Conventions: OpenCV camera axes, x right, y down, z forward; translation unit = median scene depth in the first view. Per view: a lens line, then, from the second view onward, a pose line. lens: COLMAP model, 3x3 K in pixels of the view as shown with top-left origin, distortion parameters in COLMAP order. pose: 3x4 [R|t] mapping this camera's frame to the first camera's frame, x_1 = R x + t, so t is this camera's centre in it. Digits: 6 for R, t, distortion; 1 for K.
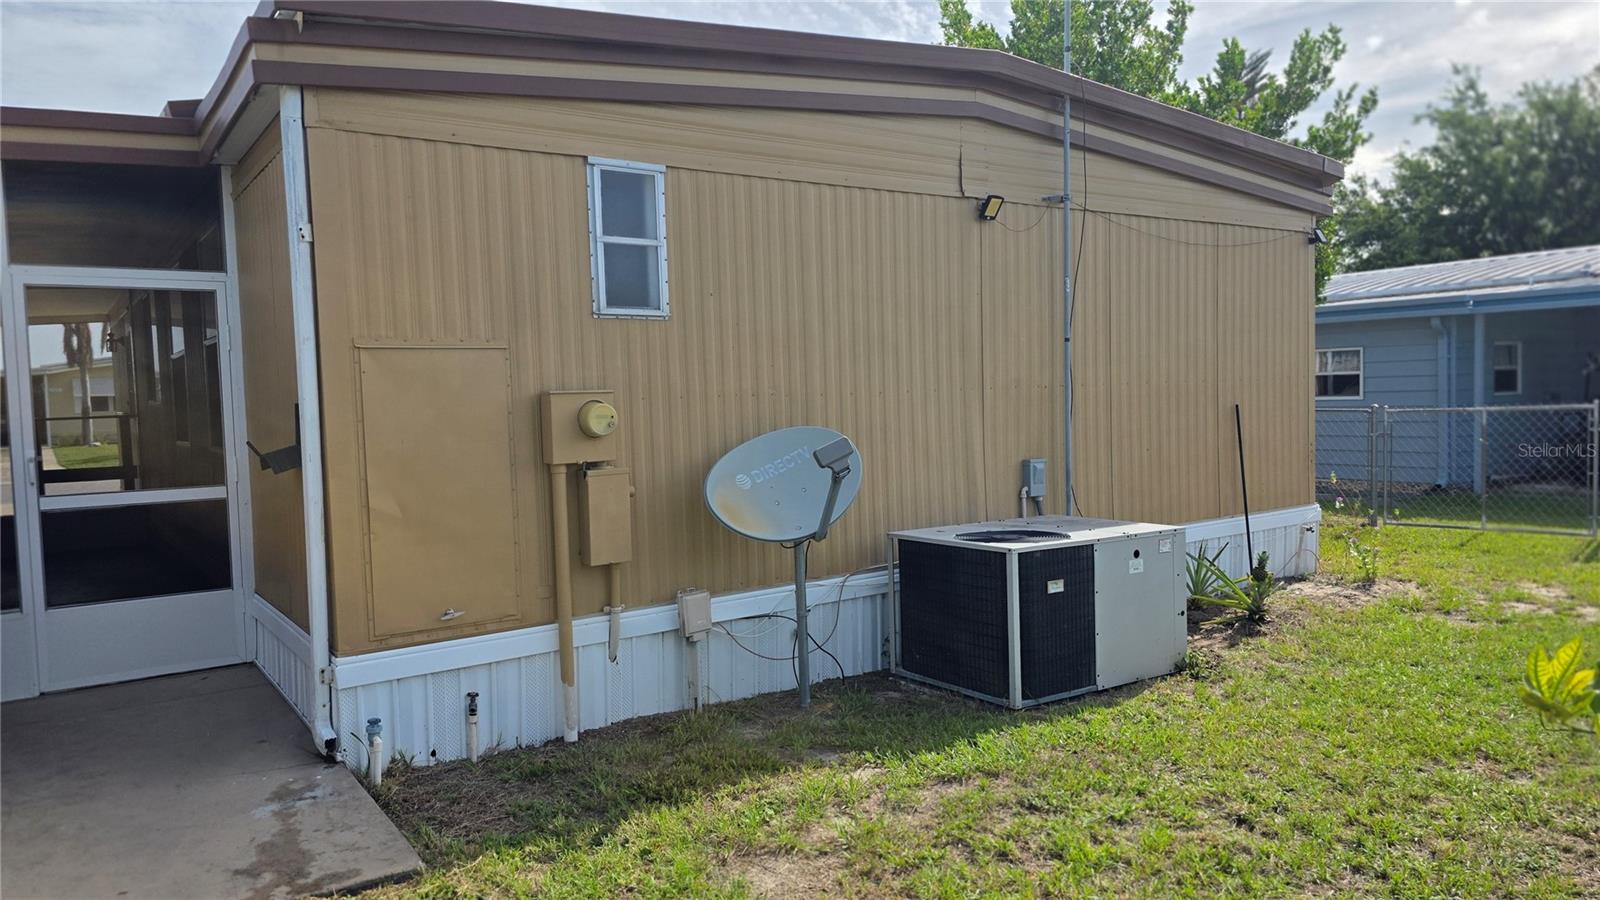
lens RADIAL K [[1083.3, 0, 800.0], [0, 1083.3, 450.0], [0, 0, 1]] dist [-0.000060, -0.000177]
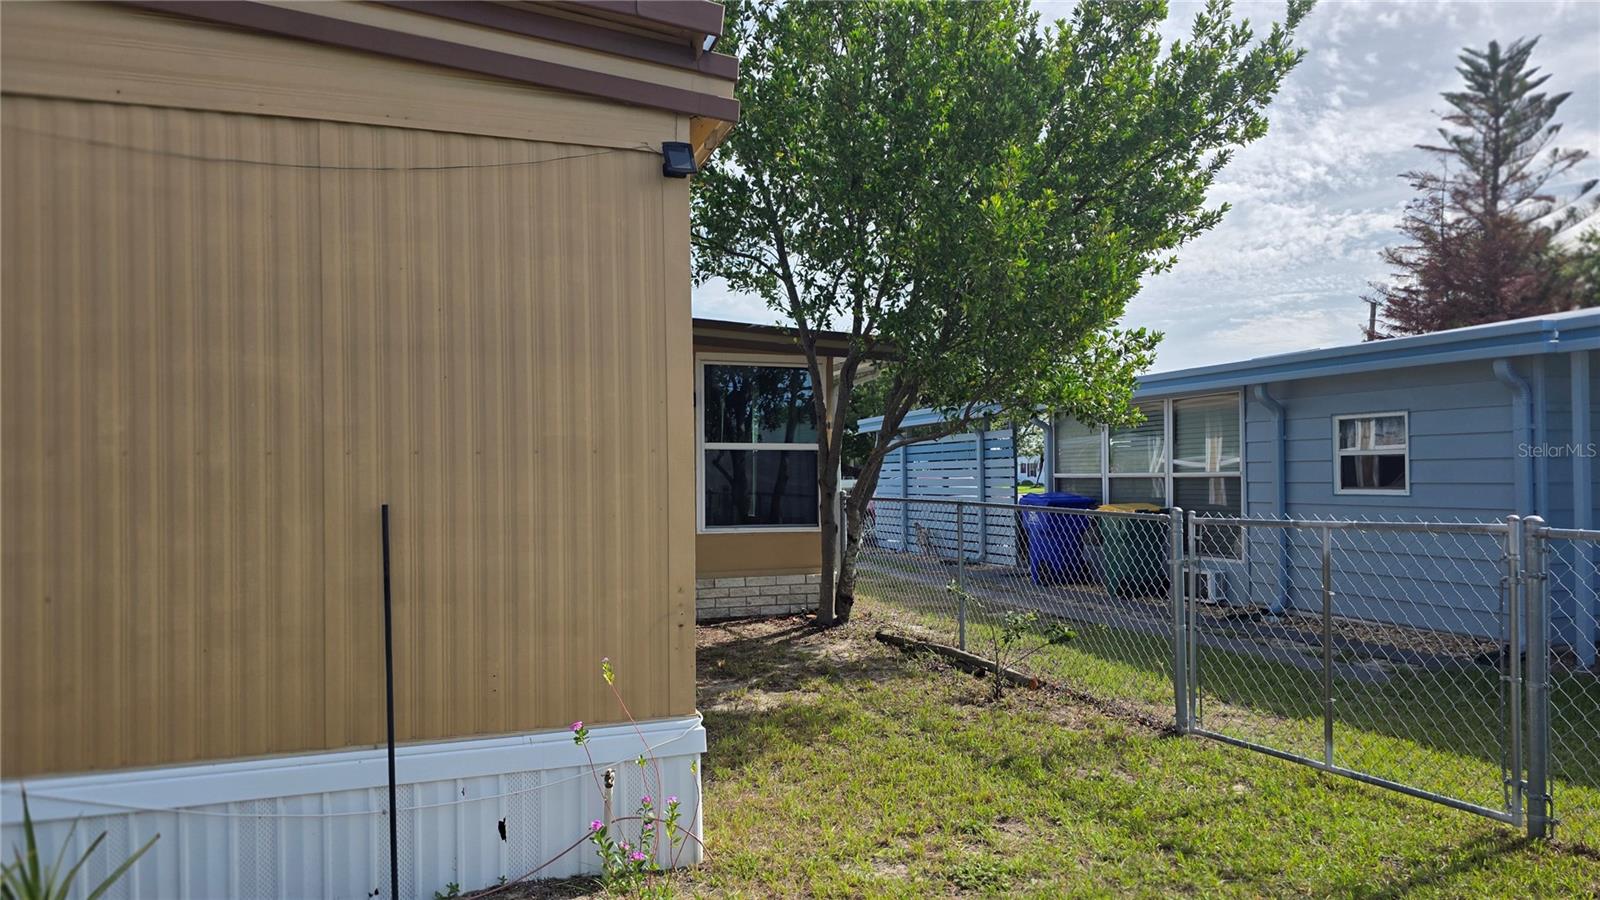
lens RADIAL K [[1133.9, 0, 800.0], [0, 1133.9, 450.0], [0, 0, 1]] dist [0.002408, 0.000375]
pose [[0.967190, 0.009486, -0.253876, 0.369041], [-0.027773, 0.997261, -0.068543, -0.019416], [0.252531, 0.073345, 0.964805, 0.300821]]
